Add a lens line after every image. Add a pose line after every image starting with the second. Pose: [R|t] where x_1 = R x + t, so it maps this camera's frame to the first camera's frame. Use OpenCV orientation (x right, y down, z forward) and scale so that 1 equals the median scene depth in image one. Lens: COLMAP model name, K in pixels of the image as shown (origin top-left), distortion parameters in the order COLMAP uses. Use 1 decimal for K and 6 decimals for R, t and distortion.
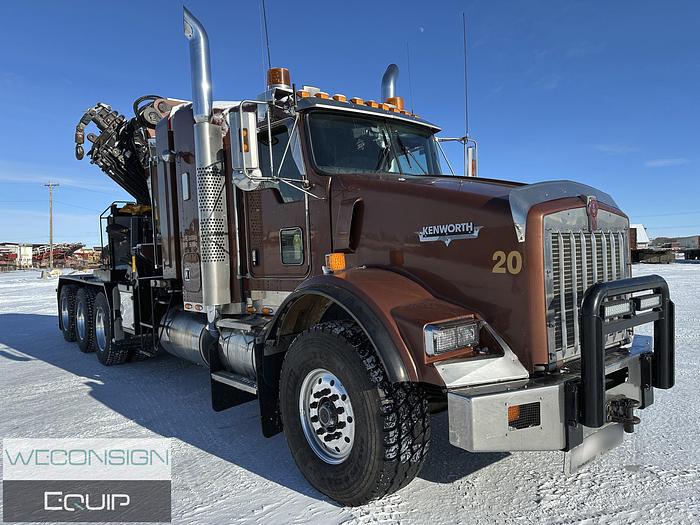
lens RADIAL K [[489.4, 0, 350.1], [0, 489.4, 286.9], [0, 0, 1]] dist [0.048195, -0.001596]
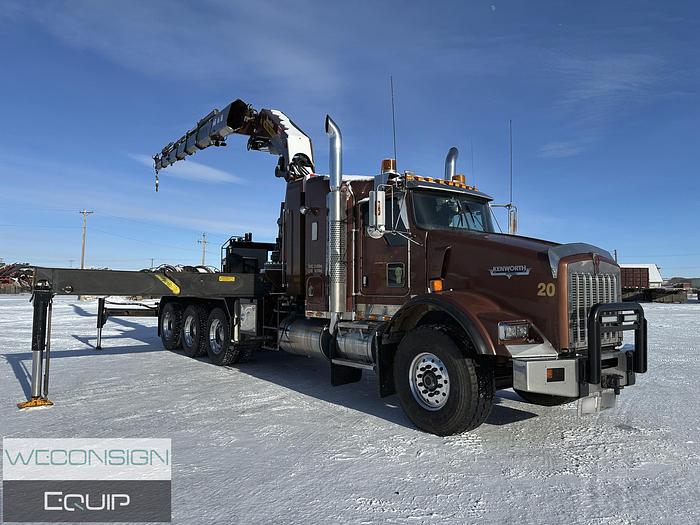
lens RADIAL K [[482.9, 0, 351.2], [0, 482.9, 275.9], [0, 0, 1]] dist [0.021222, -0.002338]
pose [[0.998876, 0.037282, -0.029258, -0.271215], [-0.039452, 0.996211, -0.077507, 0.052690], [0.026257, 0.078574, 0.996562, -0.619292]]
